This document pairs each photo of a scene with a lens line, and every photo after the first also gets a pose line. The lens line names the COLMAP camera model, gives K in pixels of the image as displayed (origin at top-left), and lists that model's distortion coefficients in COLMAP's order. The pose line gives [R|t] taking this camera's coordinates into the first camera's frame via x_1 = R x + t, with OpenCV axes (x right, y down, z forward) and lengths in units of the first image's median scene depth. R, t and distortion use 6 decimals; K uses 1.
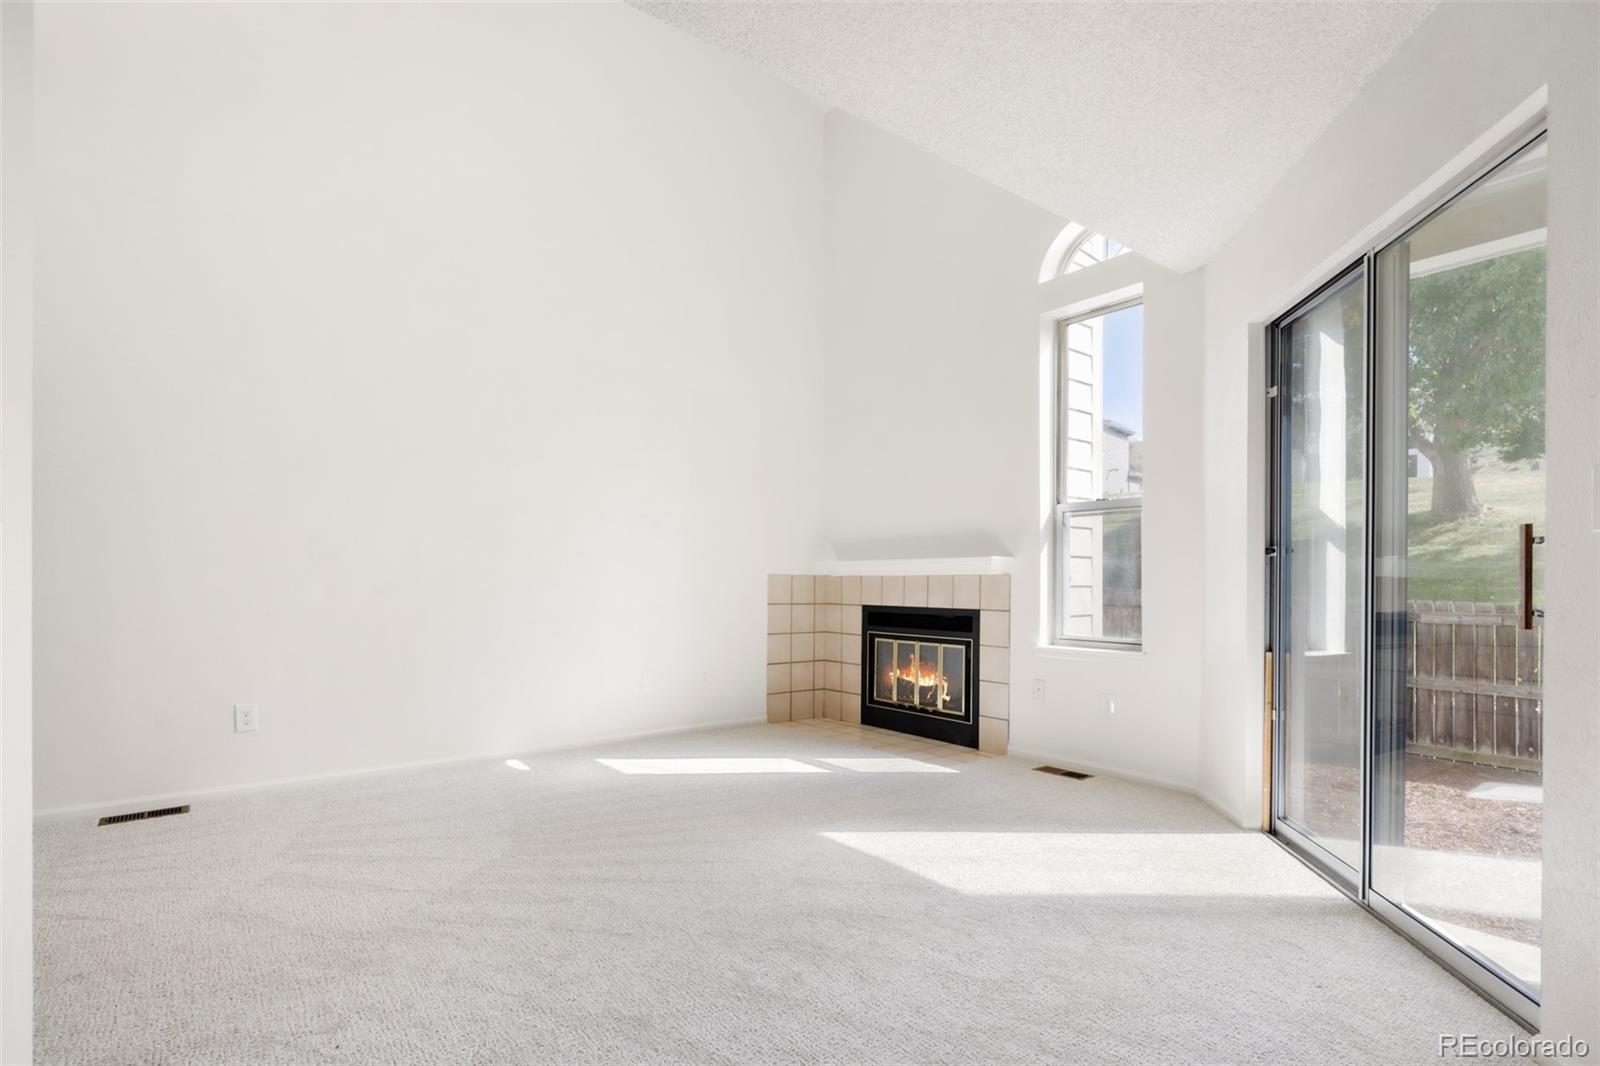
lens RADIAL K [[786.9, 0, 791.1], [0, 786.9, 588.6], [0, 0, 1]] dist [0.008920, -0.005776]
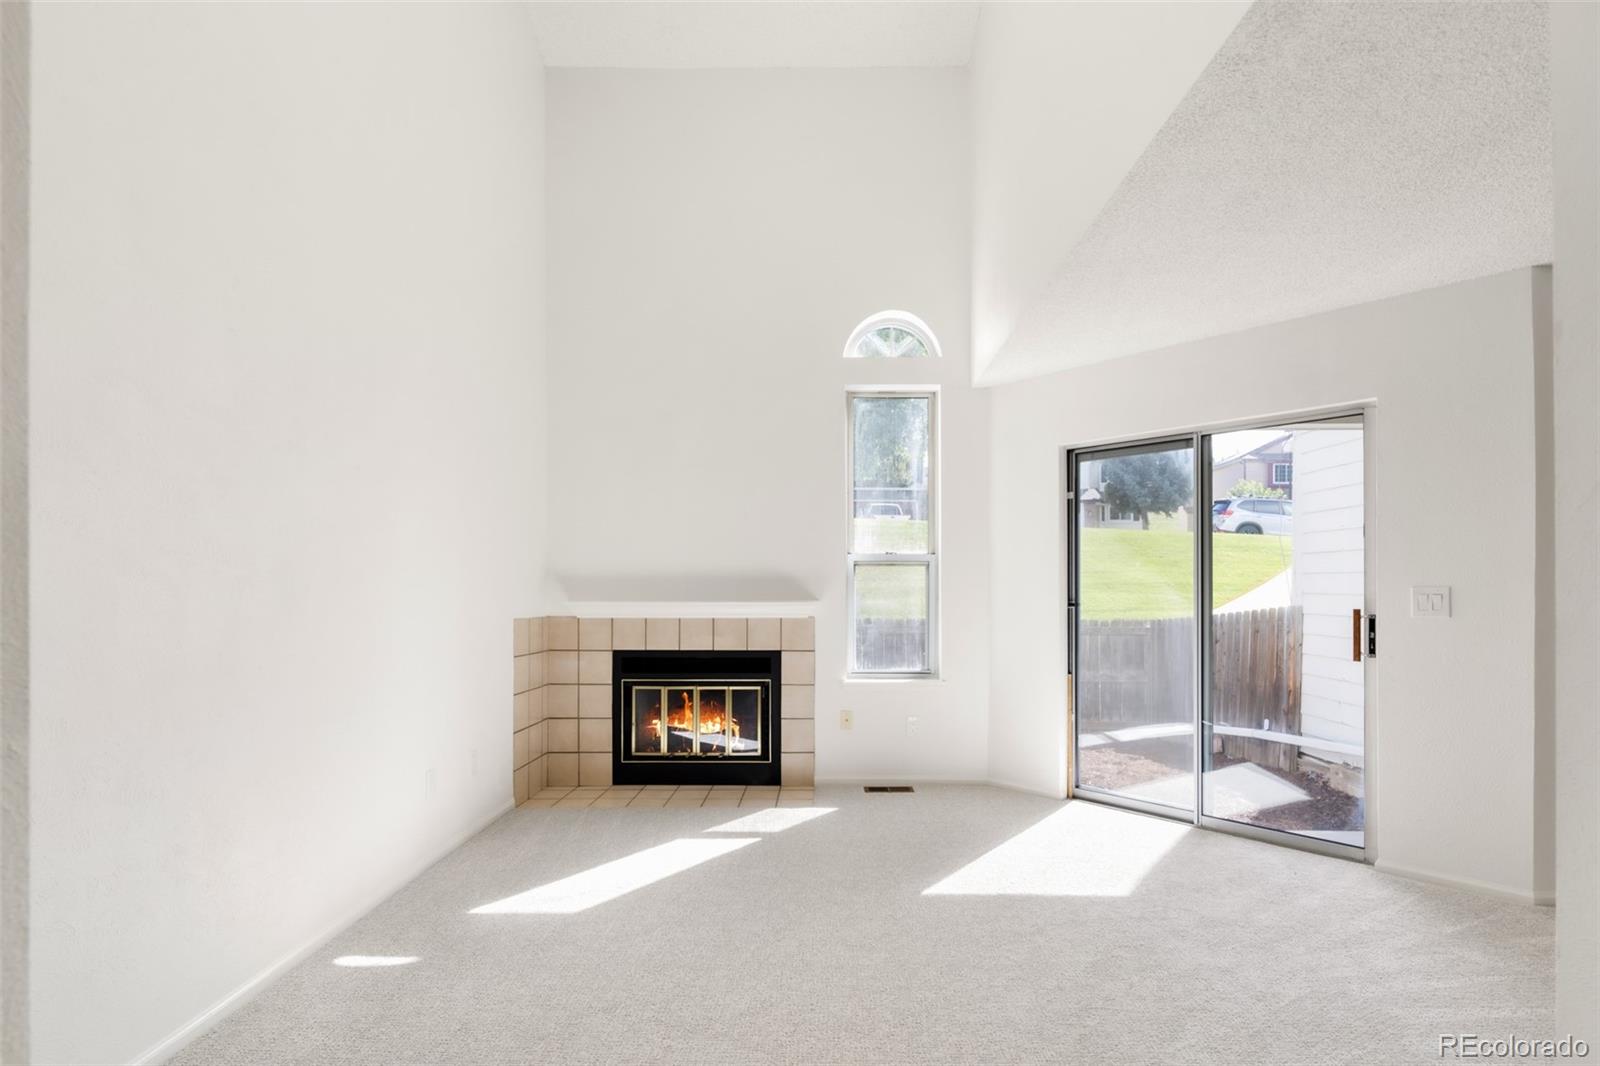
lens RADIAL K [[786.9, 0, 818.7], [0, 786.9, 588.2], [0, 0, 1]] dist [0.008920, -0.005776]
pose [[0.614104, -0.000833, 0.789225, -0.520112], [0.010160, 0.999925, -0.006850, -0.045630], [-0.789160, 0.012225, 0.614066, 0.301105]]
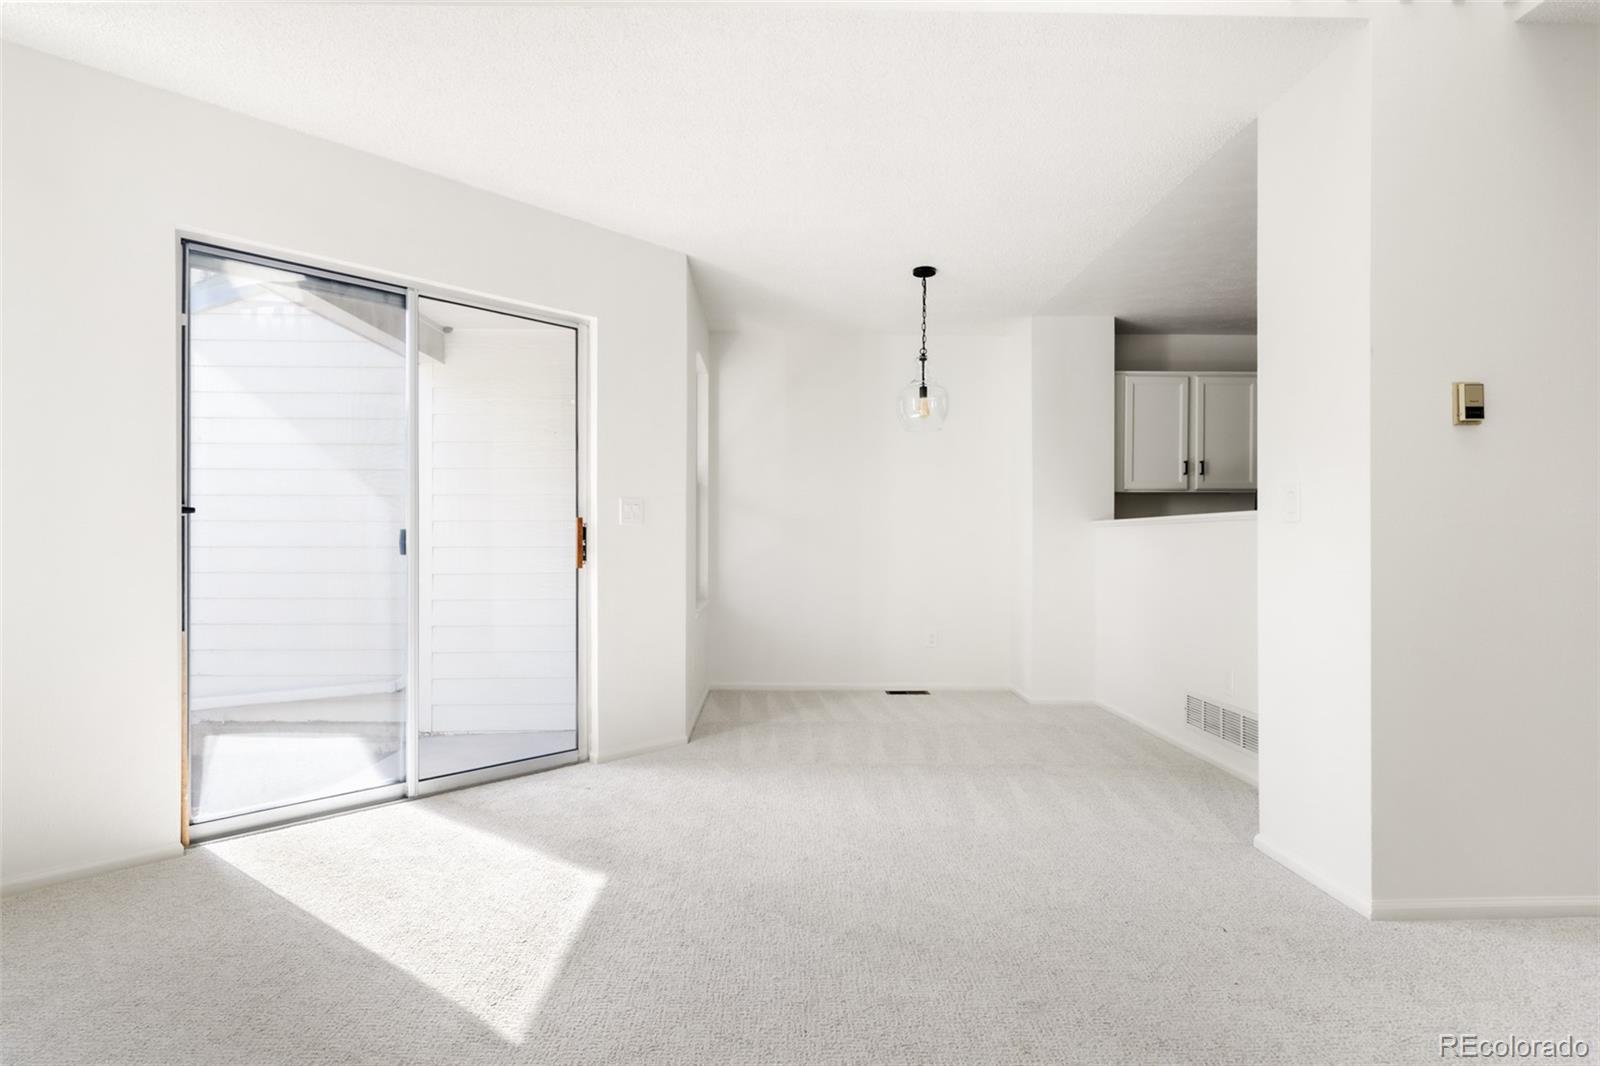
lens RADIAL K [[786.9, 0, 803.9], [0, 786.9, 546.0], [0, 0, 1]] dist [0.008920, -0.005776]
pose [[-0.807958, -0.003243, 0.589231, -0.263413], [0.007225, 0.999855, 0.015409, -0.010843], [-0.589195, 0.016707, -0.807818, 0.813452]]
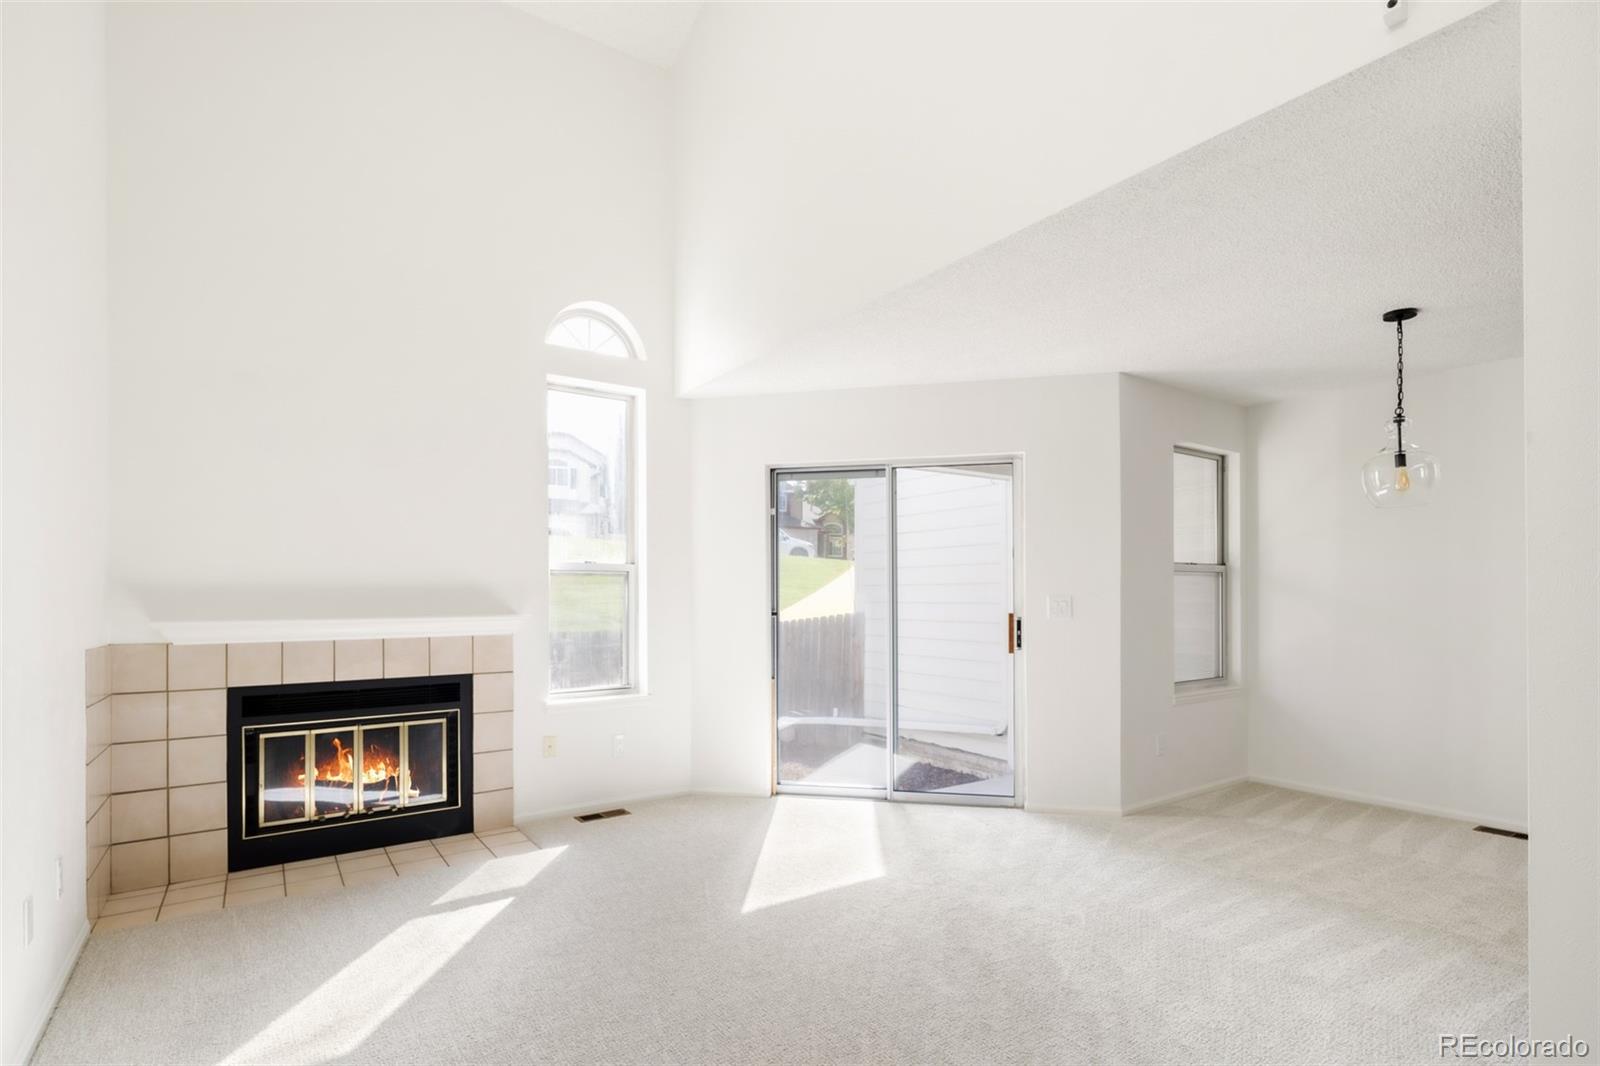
lens RADIAL K [[786.9, 0, 787.5], [0, 786.9, 593.4], [0, 0, 1]] dist [0.008920, -0.005776]
pose [[0.049204, 0.003248, 0.998783, -0.593057], [0.018254, 0.999825, -0.004151, -0.050666], [-0.998622, 0.018436, 0.049136, 0.565604]]
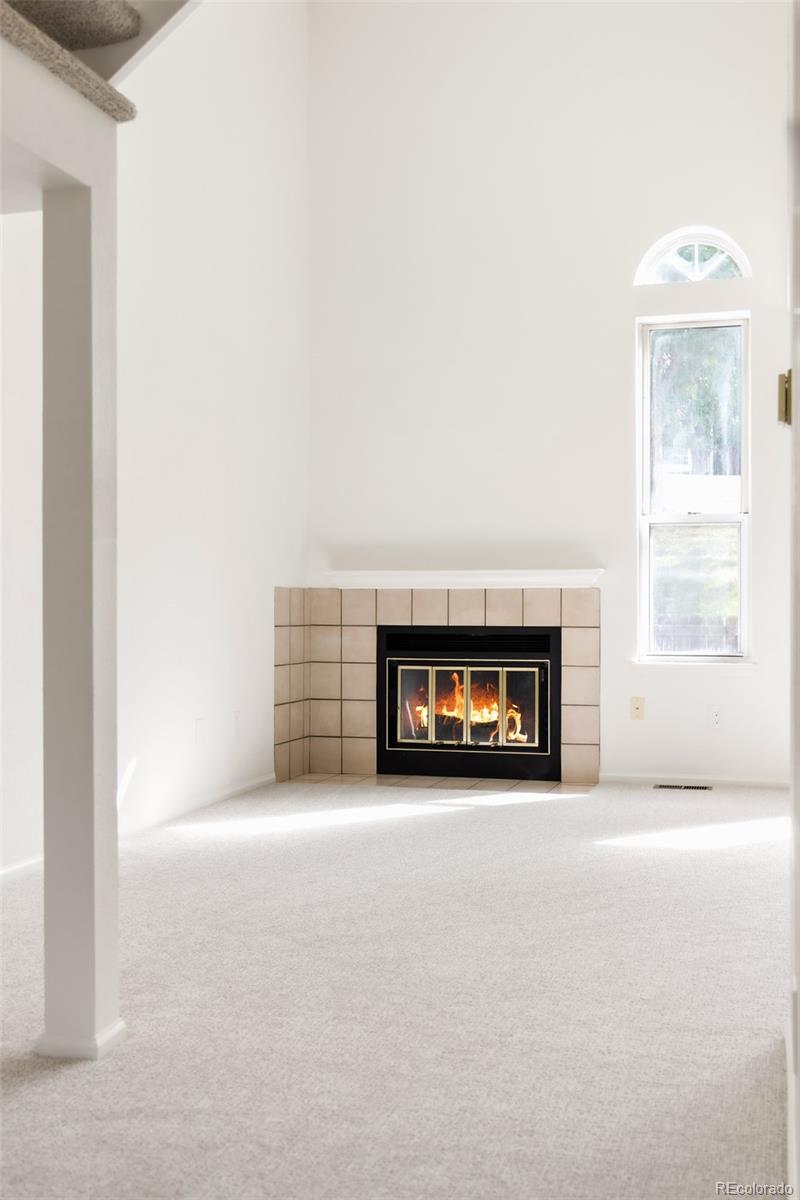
lens RADIAL K [[1322.3, 0, 406.3], [0, 1322.3, 589.9], [0, 0, 1]] dist [0.015344, 0.000000]
pose [[0.806795, 0.003965, 0.590819, -0.759836], [0.006838, 0.999848, -0.016047, 0.006846], [-0.590792, 0.016987, 0.806645, -0.119180]]
